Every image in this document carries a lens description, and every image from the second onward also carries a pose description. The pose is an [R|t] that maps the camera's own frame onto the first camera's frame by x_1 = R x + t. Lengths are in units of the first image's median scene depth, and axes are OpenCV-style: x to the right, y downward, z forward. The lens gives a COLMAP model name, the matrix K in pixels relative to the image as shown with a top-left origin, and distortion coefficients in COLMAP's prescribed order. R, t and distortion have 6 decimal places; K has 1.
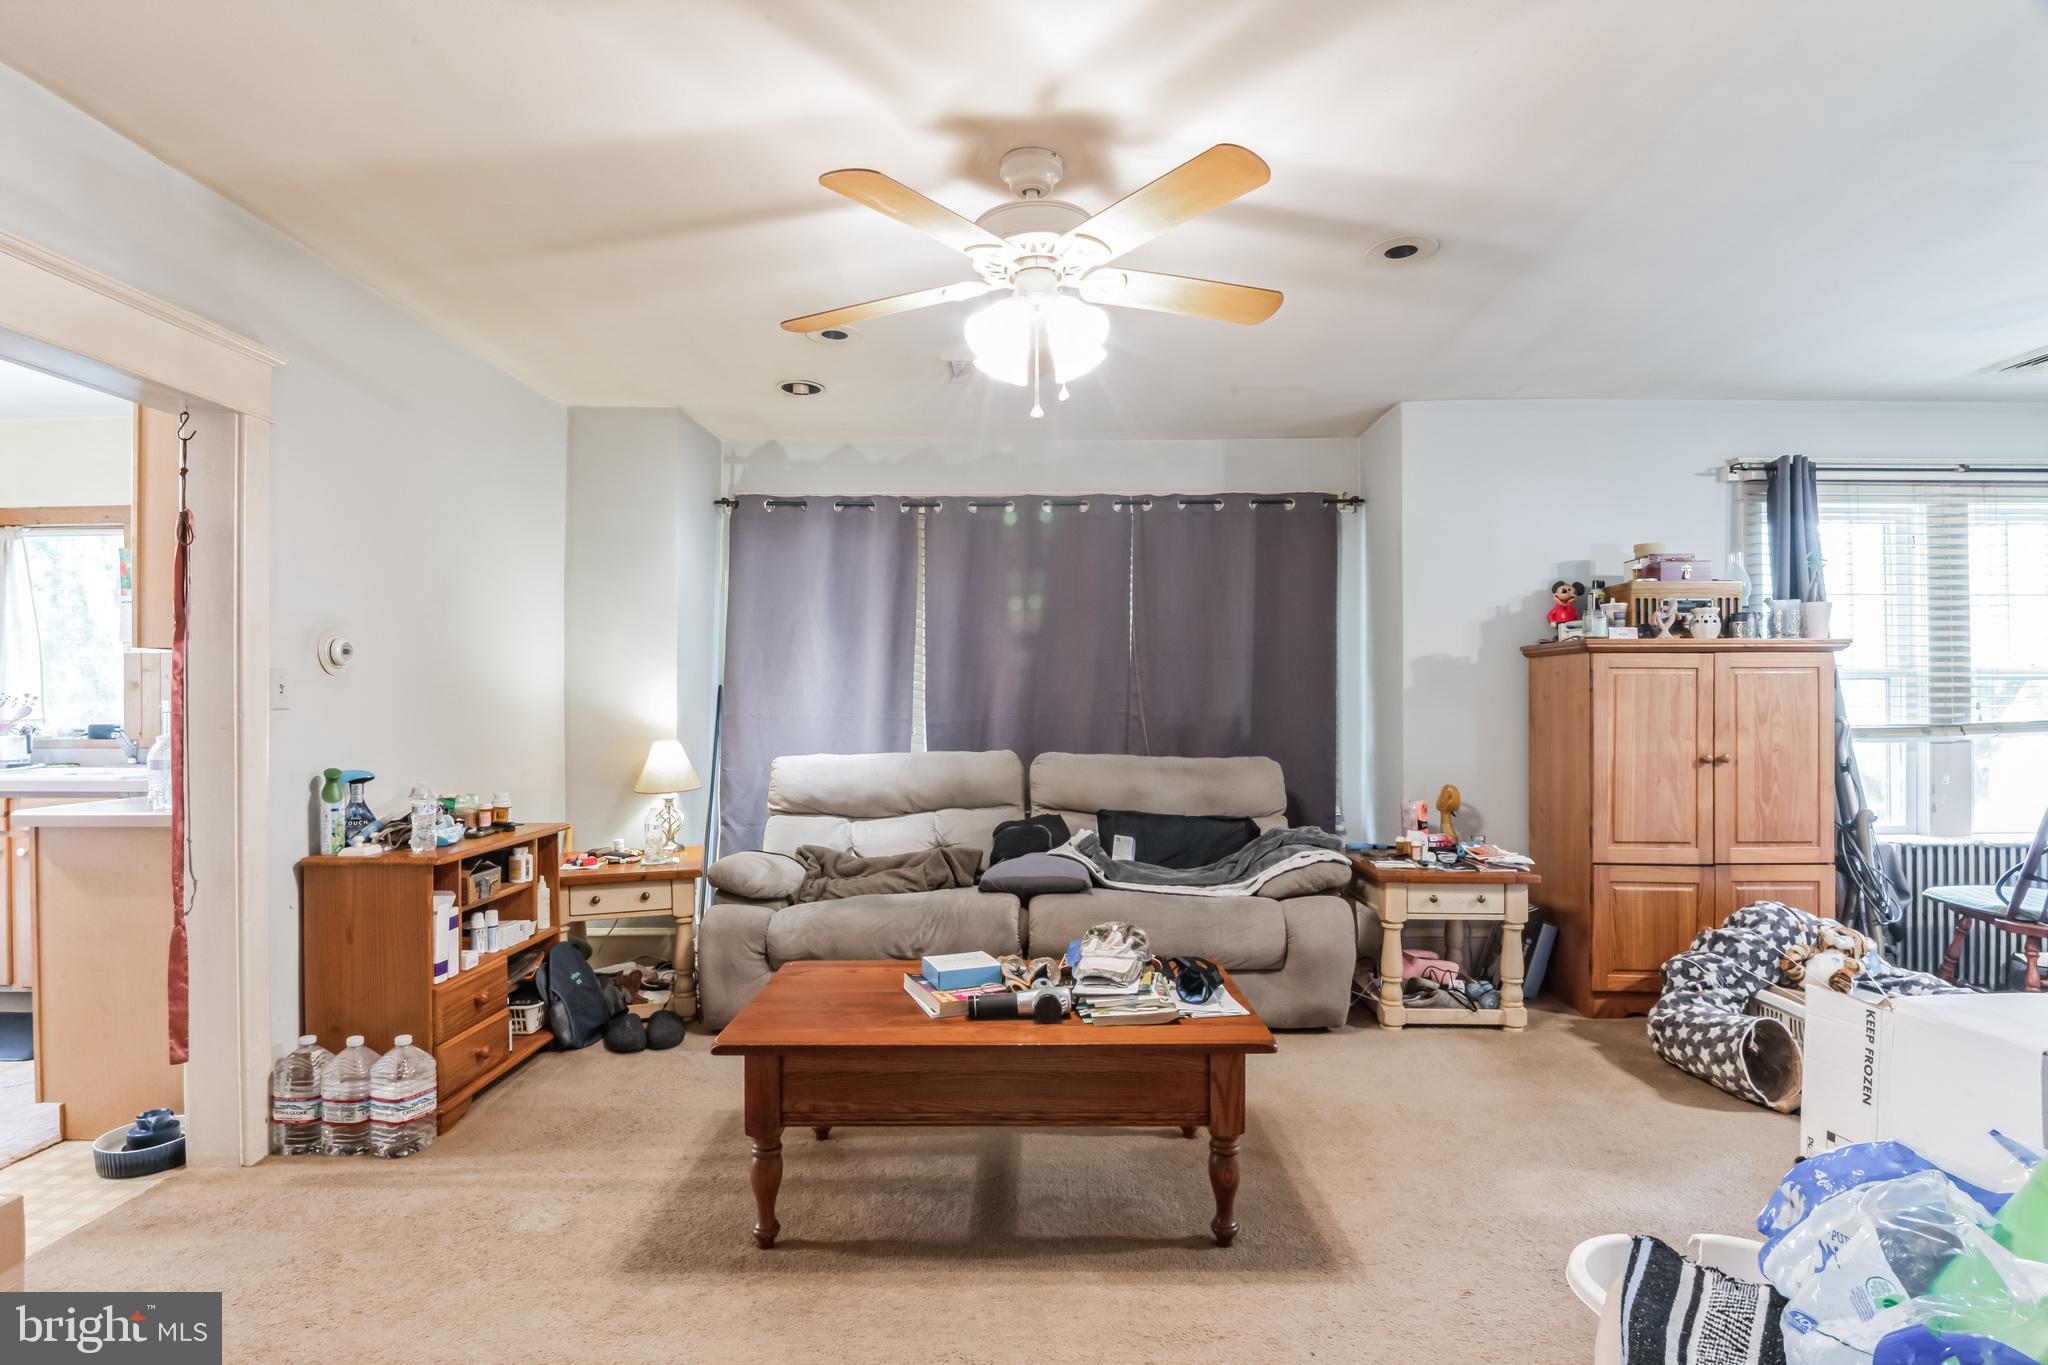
lens RADIAL K [[1013.2, 0, 1020.0], [0, 1013.2, 698.7], [0, 0, 1]] dist [-0.002980, -0.007848]
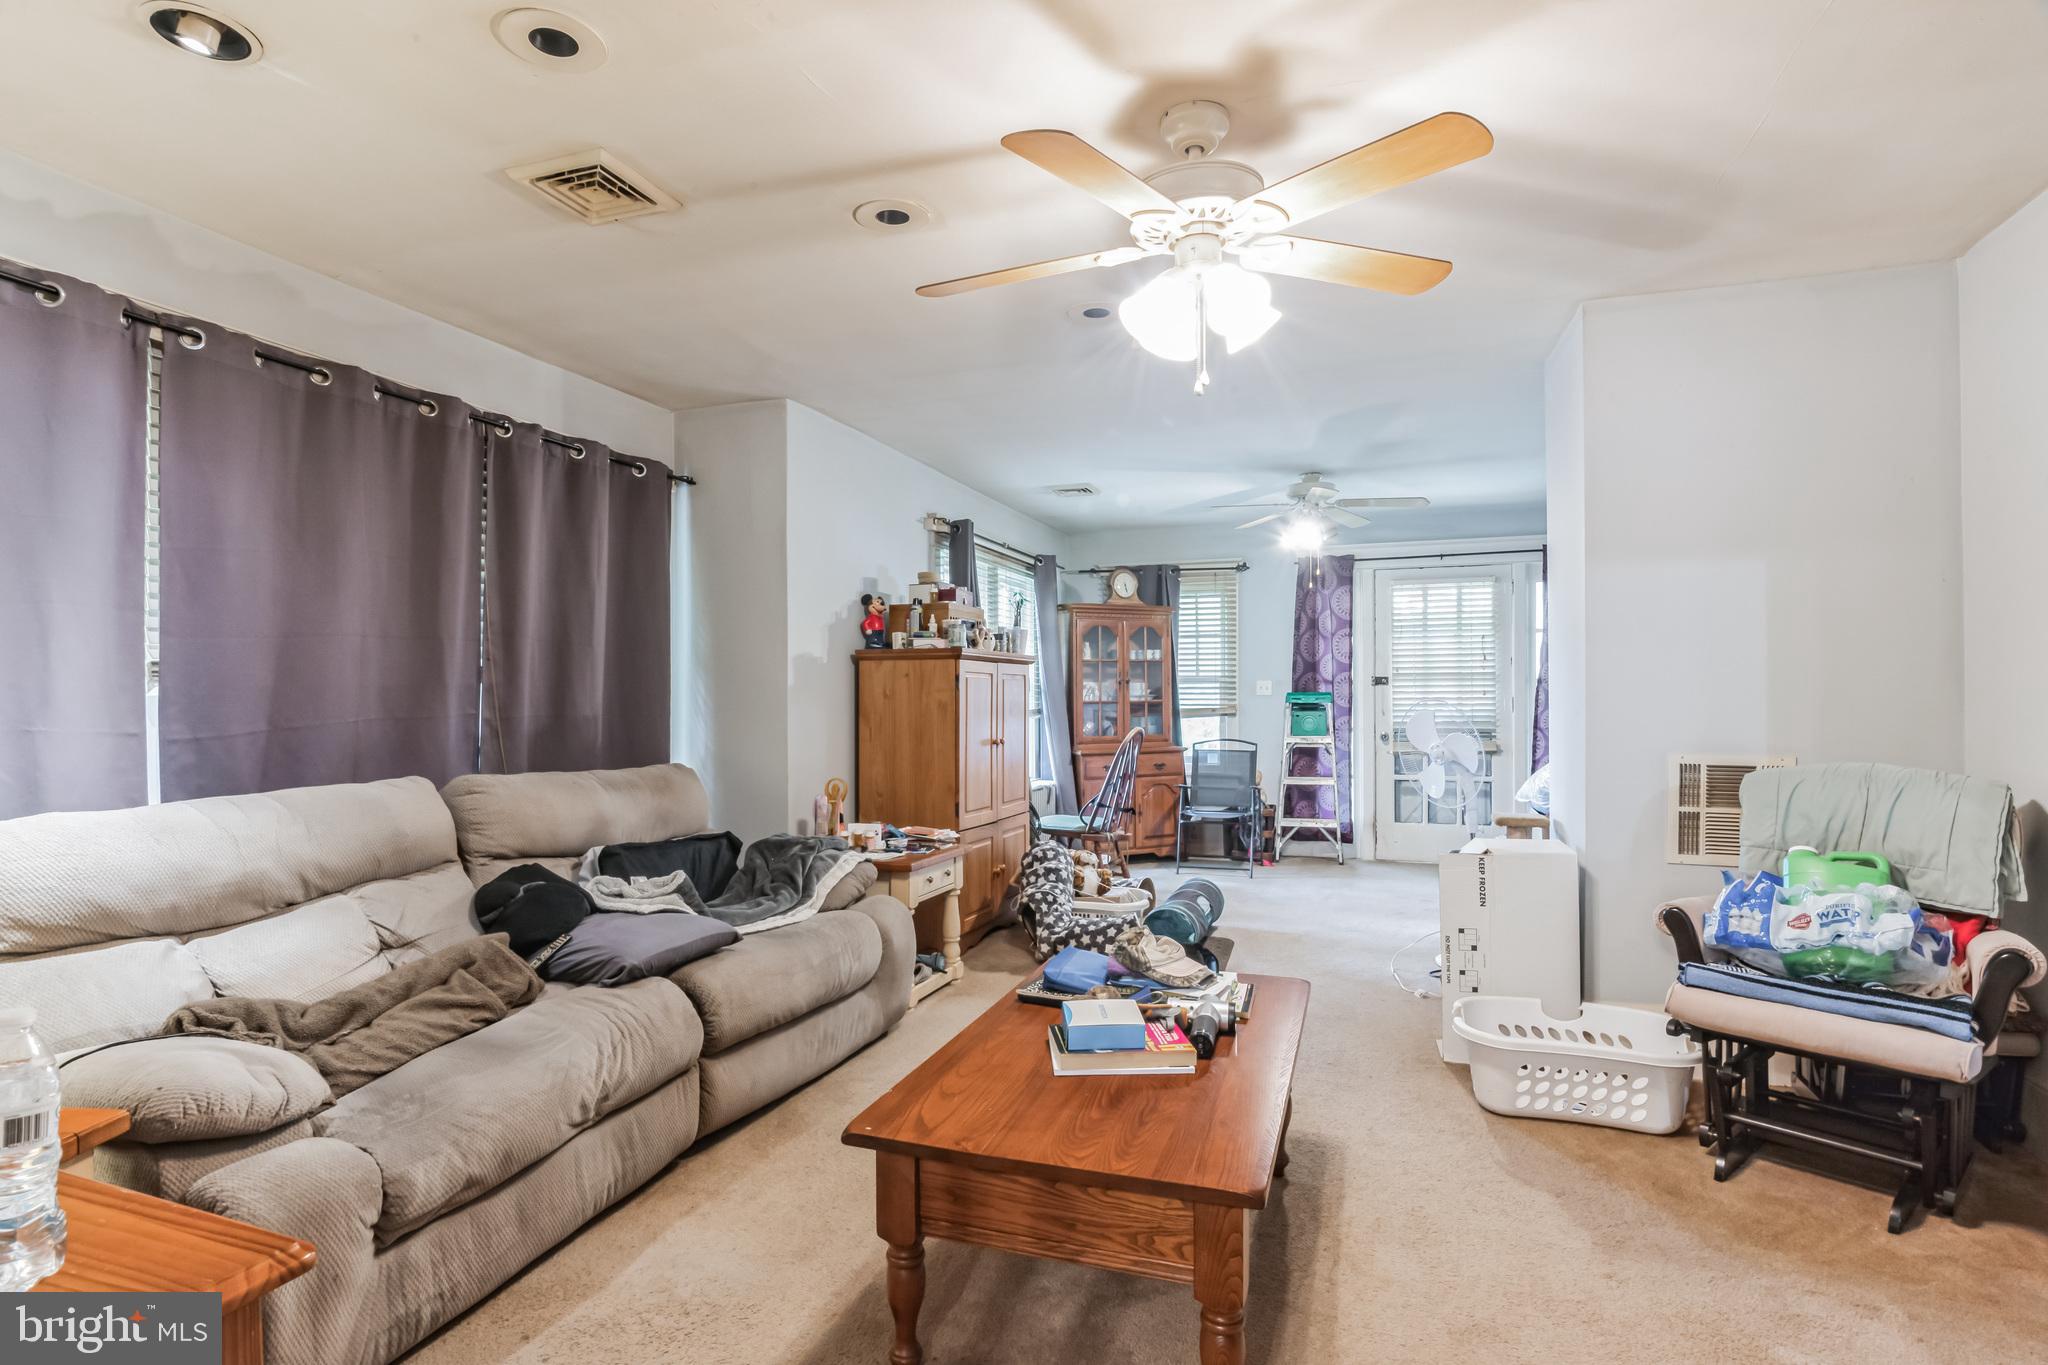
lens RADIAL K [[1013.2, 0, 1032.0], [0, 1013.2, 692.3], [0, 0, 1]] dist [-0.002980, -0.007848]
pose [[0.323502, 0.007175, 0.946200, -0.512121], [-0.004594, 0.999971, -0.006013, 0.001548], [-0.946216, -0.002401, 0.323525, 0.471353]]
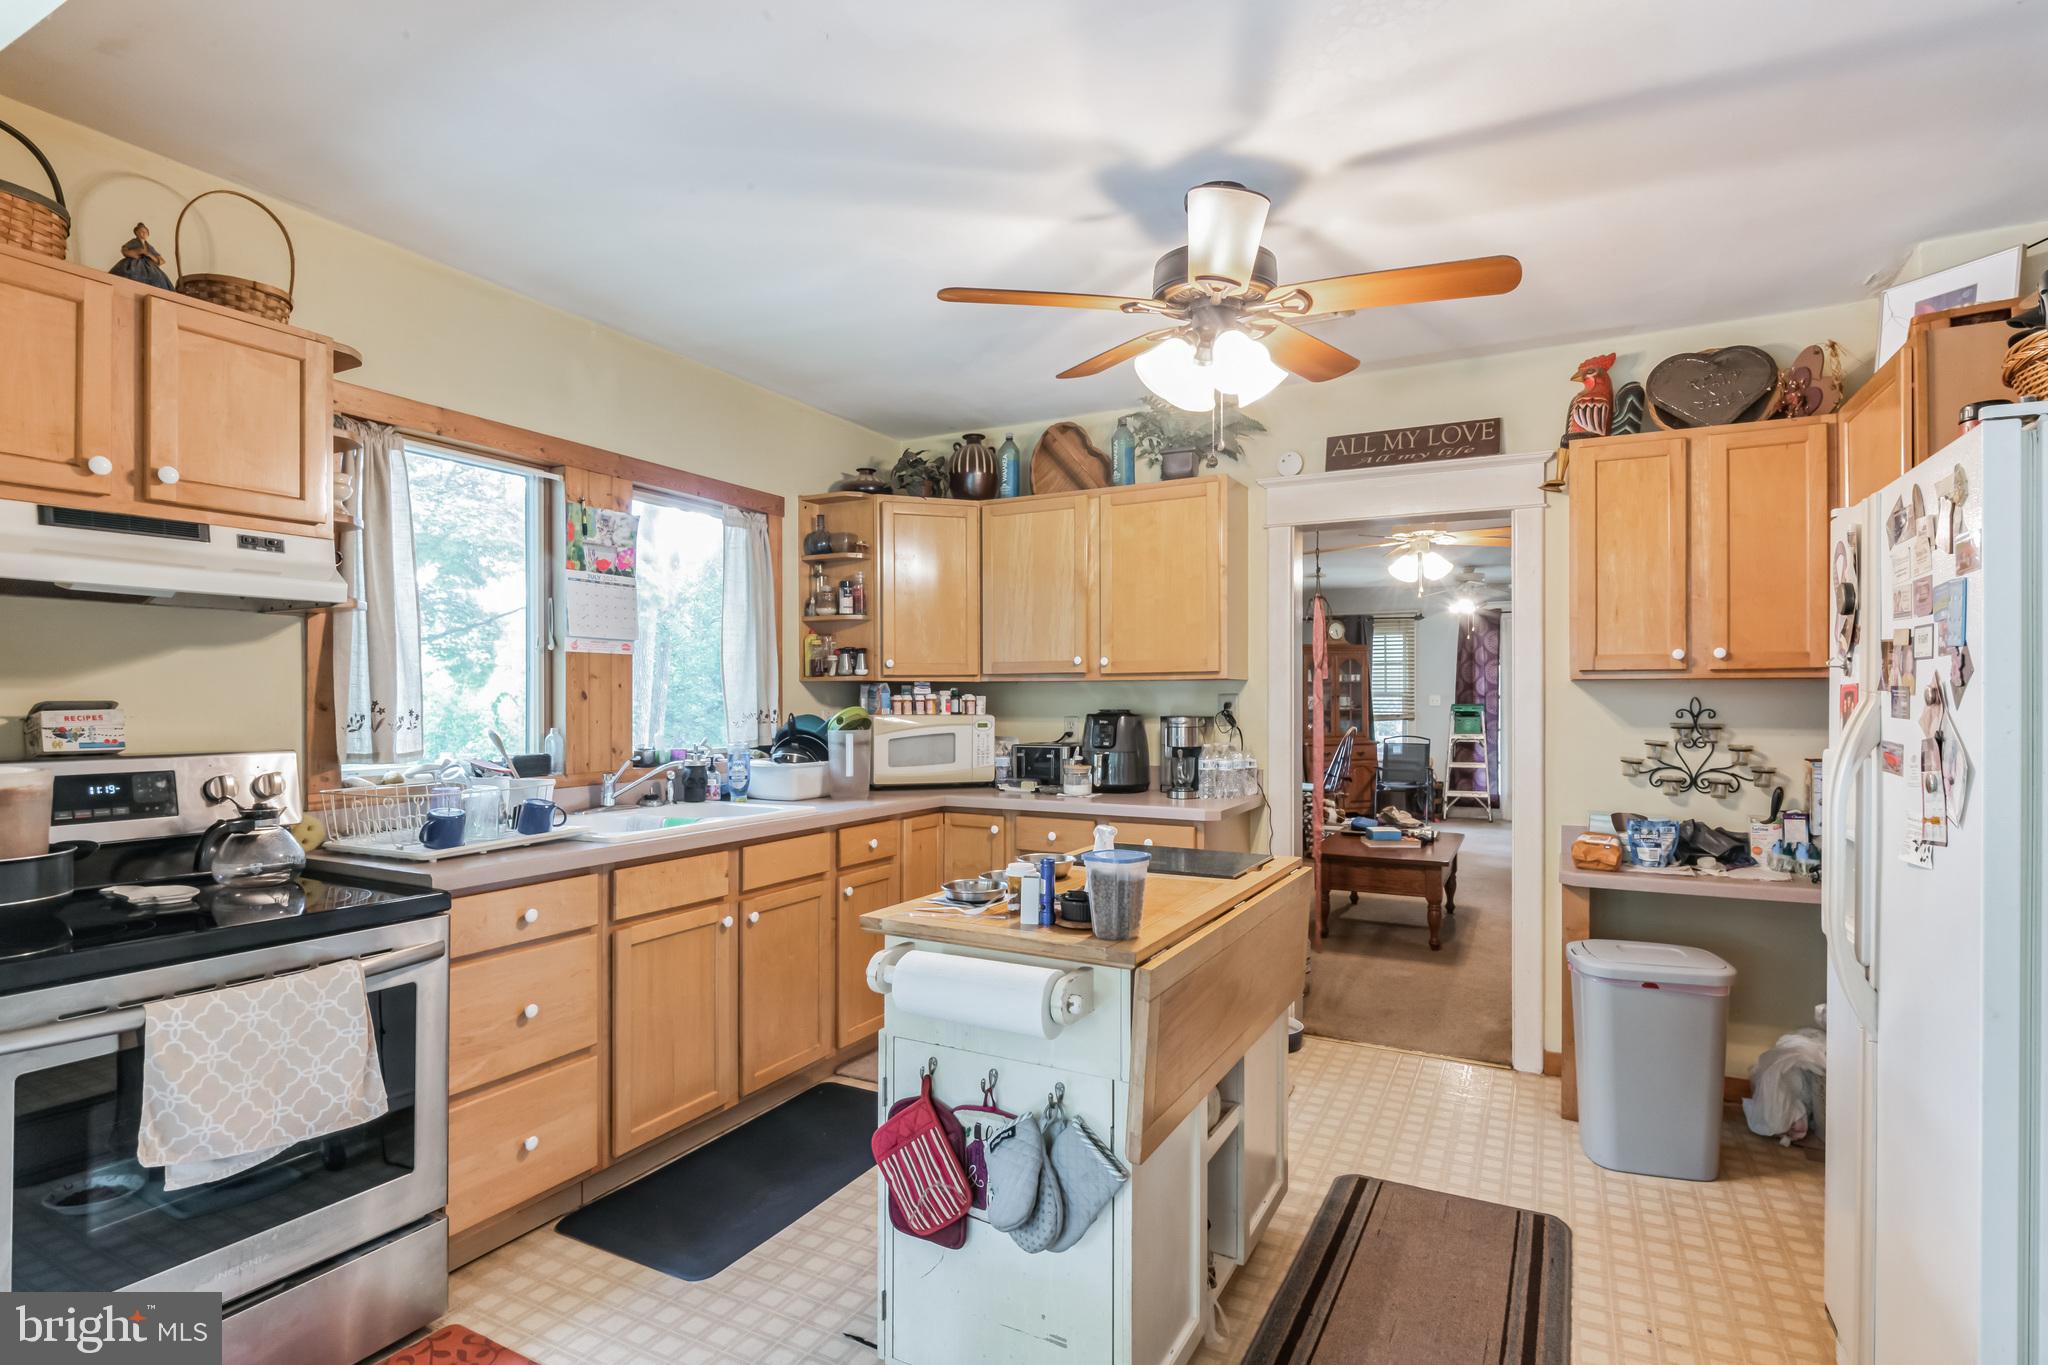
lens RADIAL K [[1013.2, 0, 1032.5], [0, 1013.2, 698.9], [0, 0, 1]] dist [-0.002980, -0.007848]
pose [[0.453986, 0.003902, 0.891000, -1.419447], [-0.005805, 0.999982, -0.001421, -0.013057], [-0.890990, -0.004527, 0.454001, 0.407551]]
